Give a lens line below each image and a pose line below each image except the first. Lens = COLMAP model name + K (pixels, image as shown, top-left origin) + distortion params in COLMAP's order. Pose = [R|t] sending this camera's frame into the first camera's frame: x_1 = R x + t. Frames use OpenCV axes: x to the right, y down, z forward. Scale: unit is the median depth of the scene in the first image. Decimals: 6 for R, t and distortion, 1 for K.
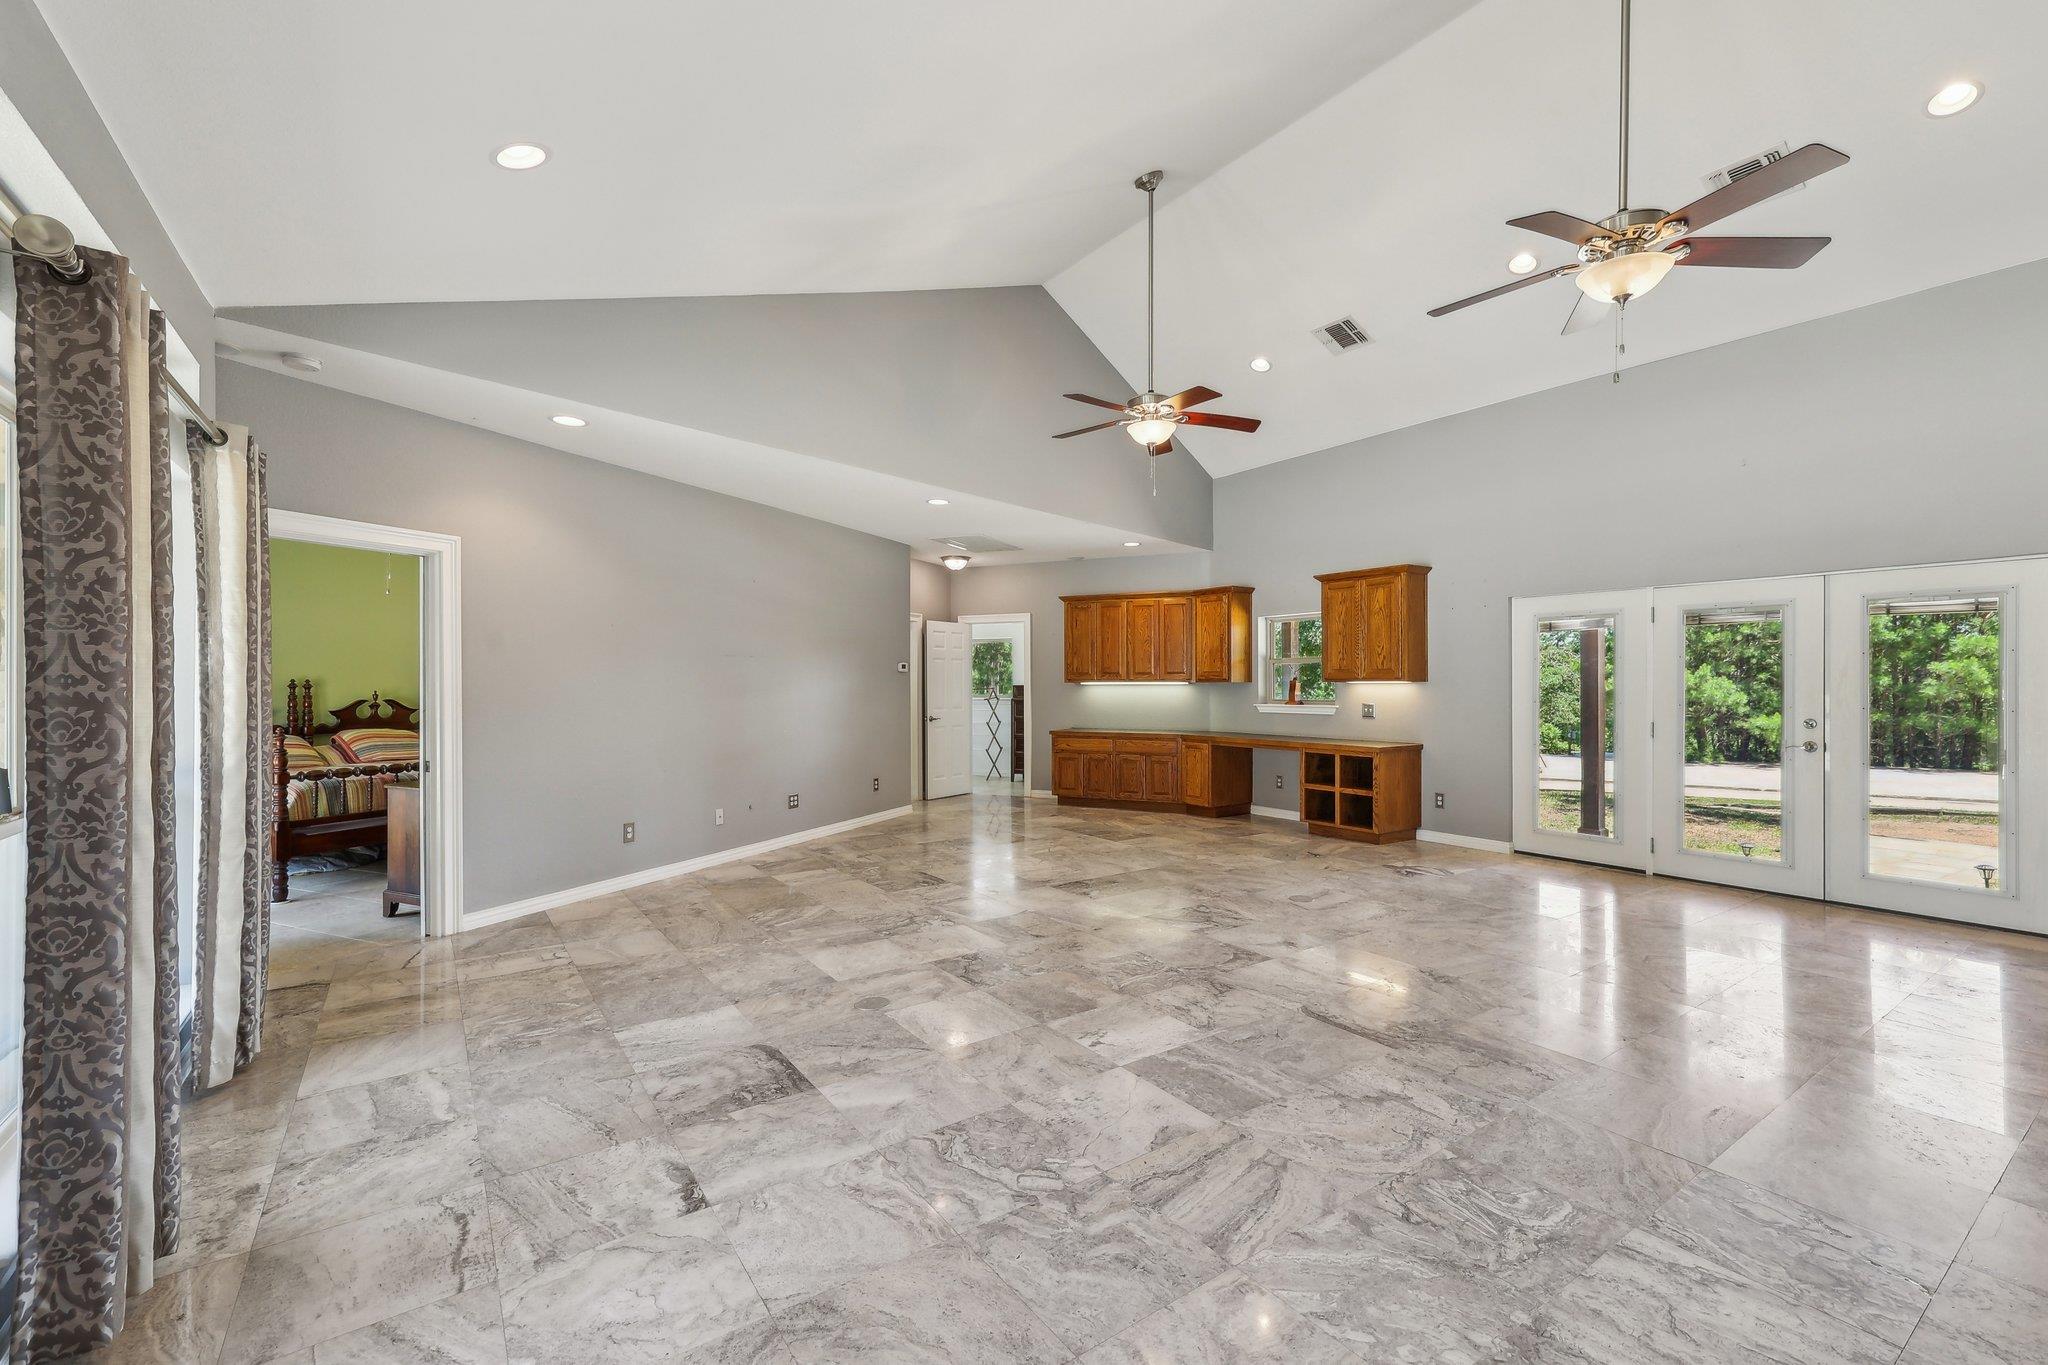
lens RADIAL K [[869.9, 0, 1024.0], [0, 869.9, 682.5], [0, 0, 1]] dist [0.013483, 0.000553]
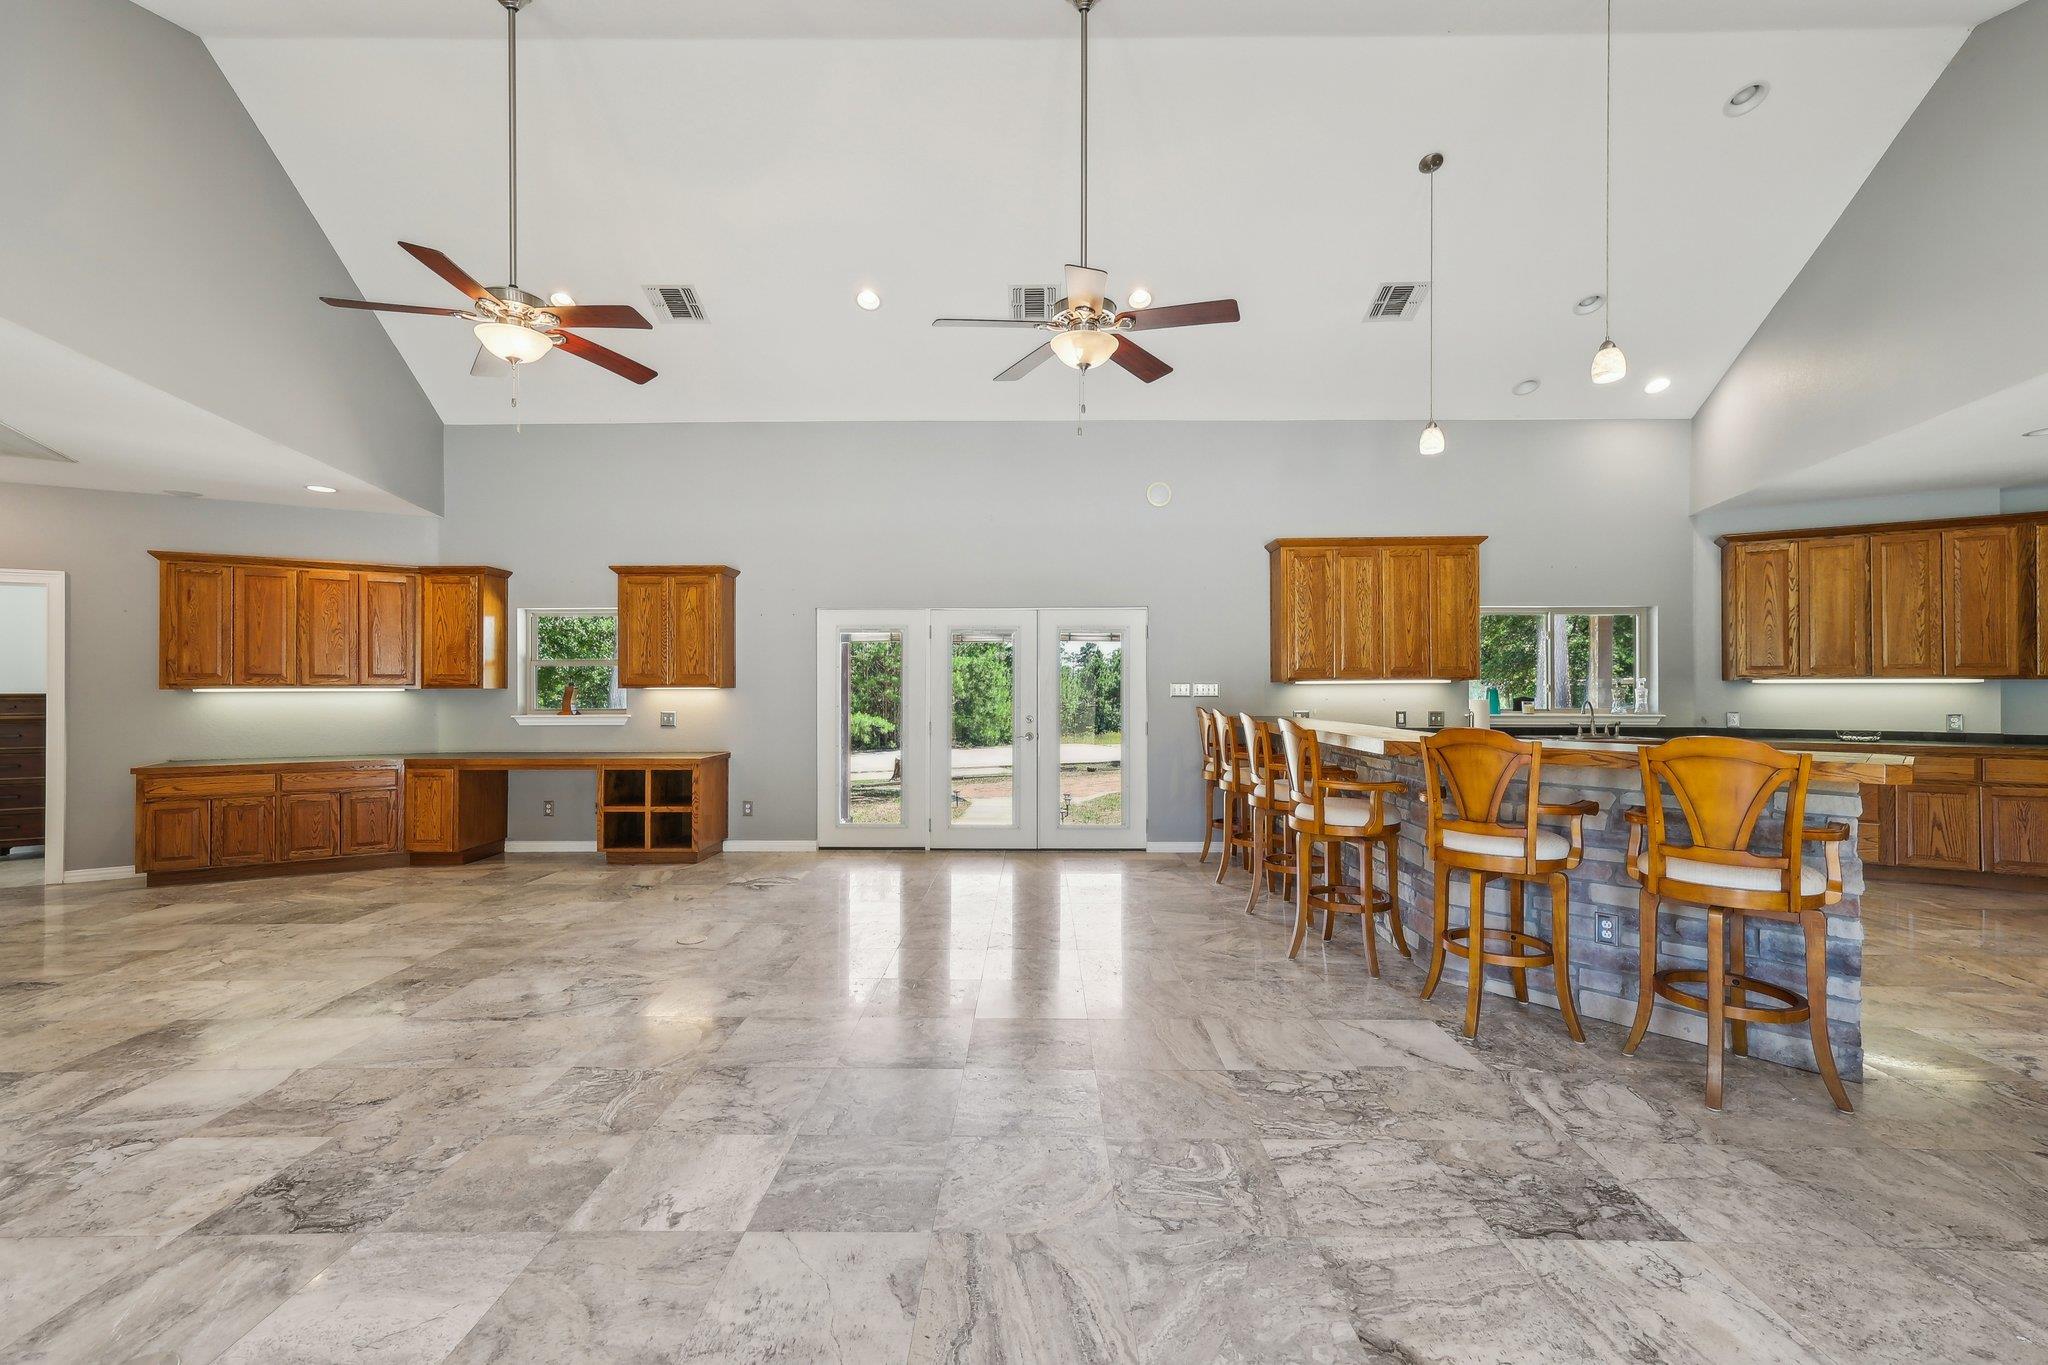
lens RADIAL K [[869.9, 0, 1024.0], [0, 869.9, 682.5], [0, 0, 1]] dist [0.013483, 0.000553]
pose [[0.580273, 0.005298, 0.814405, -0.143725], [0.000334, 0.999977, -0.006744, -0.000369], [-0.814422, 0.004186, 0.580258, 0.169900]]
